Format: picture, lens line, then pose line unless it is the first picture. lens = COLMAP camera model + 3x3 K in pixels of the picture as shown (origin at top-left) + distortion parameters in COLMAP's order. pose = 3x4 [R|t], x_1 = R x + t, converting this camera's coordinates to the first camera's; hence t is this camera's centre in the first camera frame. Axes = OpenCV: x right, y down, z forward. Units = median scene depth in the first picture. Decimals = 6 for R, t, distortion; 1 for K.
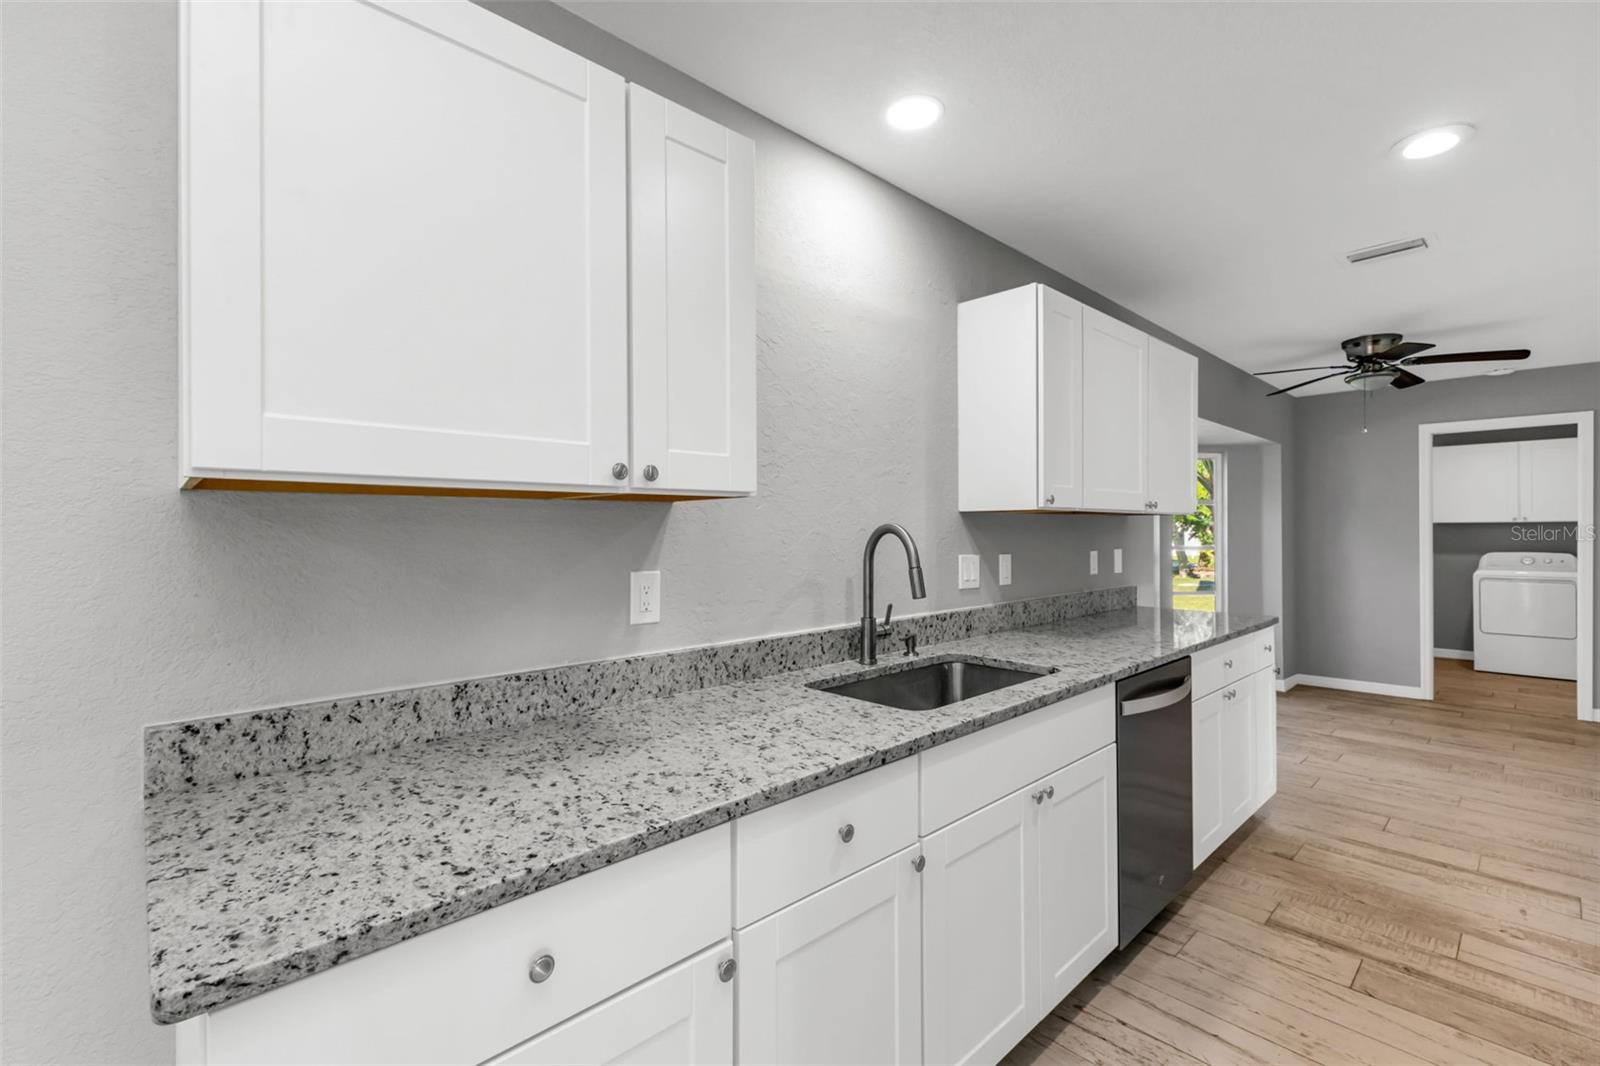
lens RADIAL K [[708.7, 0, 798.1], [0, 708.7, 528.6], [0, 0, 1]] dist [0.010949, -0.004934]
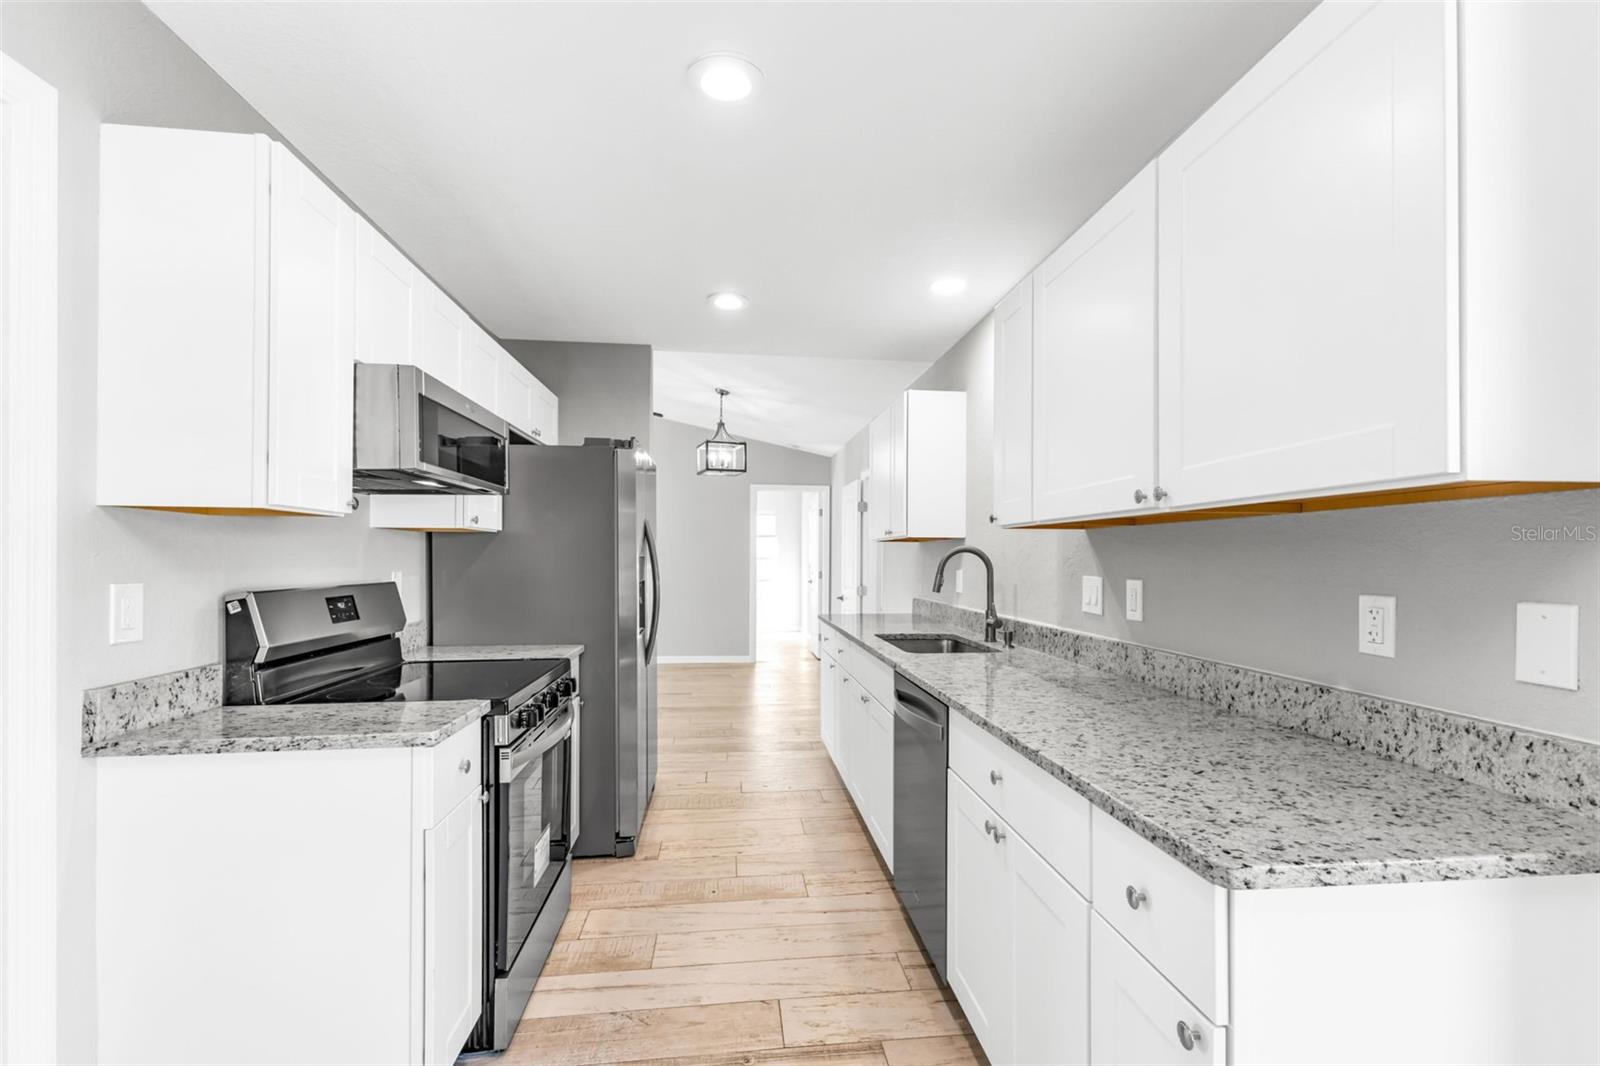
lens RADIAL K [[708.7, 0, 799.6], [0, 708.7, 552.4], [0, 0, 1]] dist [0.010949, -0.004934]
pose [[-0.614465, -0.001400, -0.788943, 1.135211], [0.003737, 0.999982, -0.004685, 0.008503], [0.788935, -0.005827, -0.614449, 1.203367]]
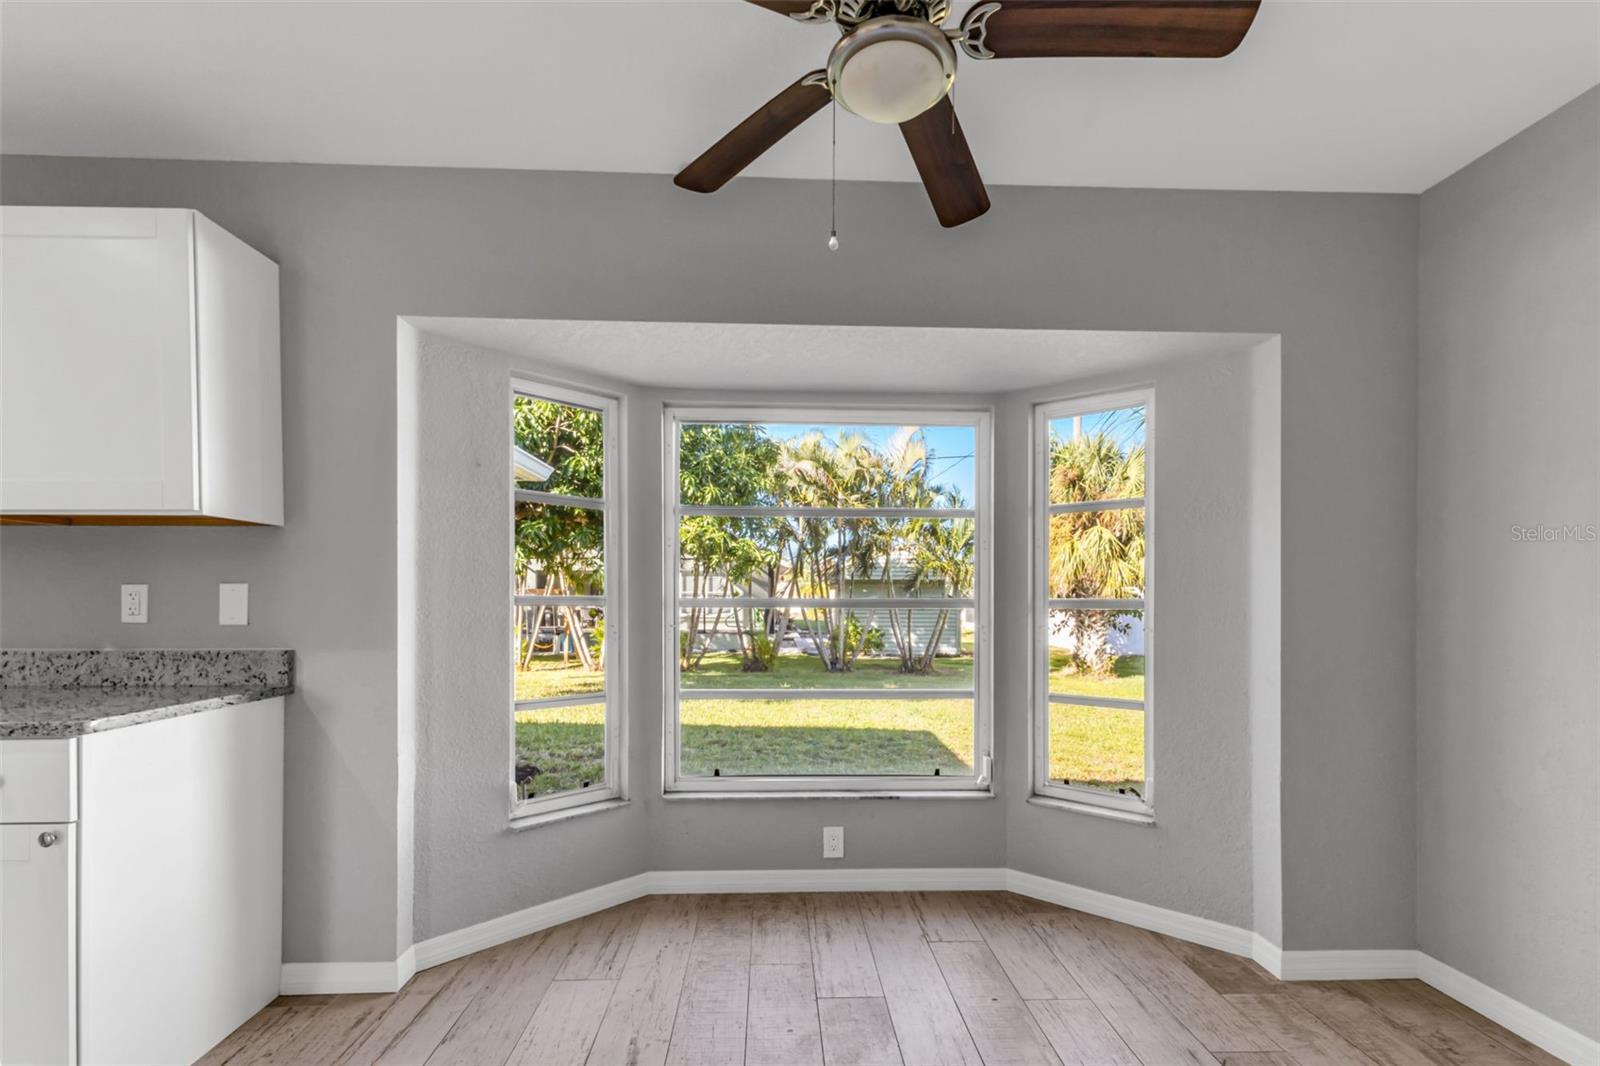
lens RADIAL K [[708.7, 0, 802.4], [0, 708.7, 608.9], [0, 0, 1]] dist [0.010949, -0.004934]
pose [[0.749264, 0.013508, -0.662133, 1.535283], [-0.000706, 0.999808, 0.019599, 0.047968], [0.662271, -0.014217, 0.749130, 1.118081]]
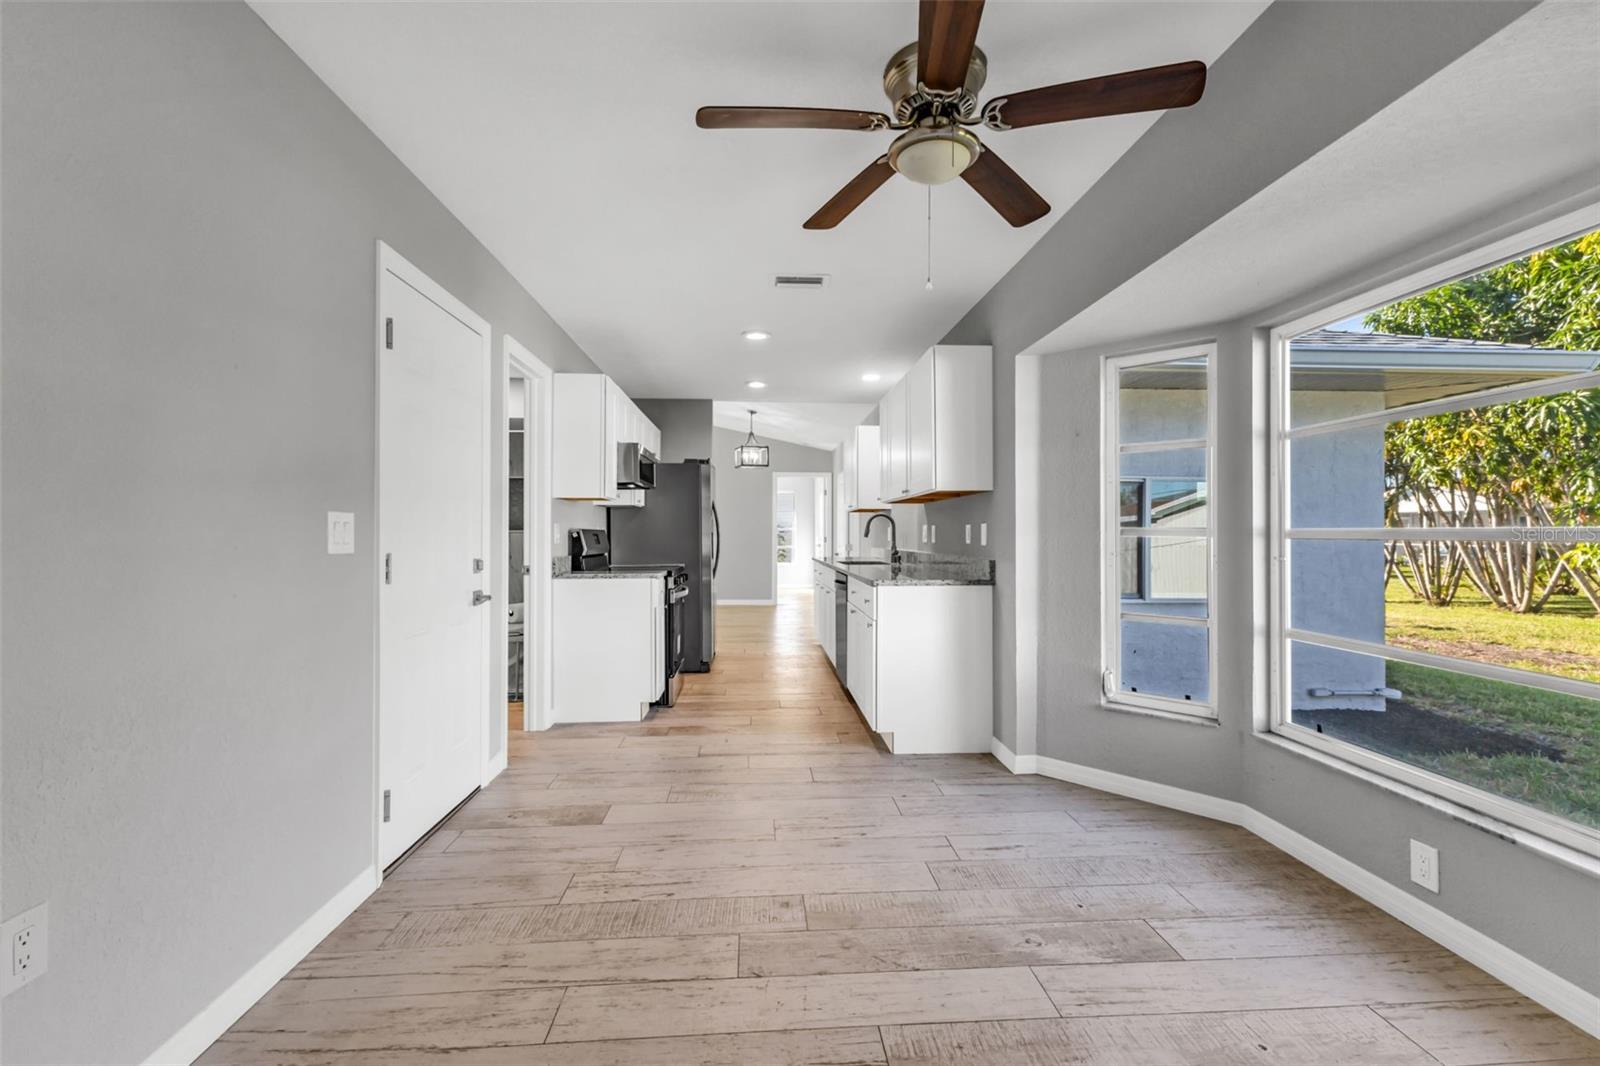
lens RADIAL K [[708.7, 0, 795.0], [0, 708.7, 534.4], [0, 0, 1]] dist [0.010949, -0.004934]
pose [[-0.648673, 0.007517, -0.761030, 1.890986], [0.009080, 0.999956, 0.002138, 0.052631], [0.761013, -0.005523, -0.648713, 1.914829]]
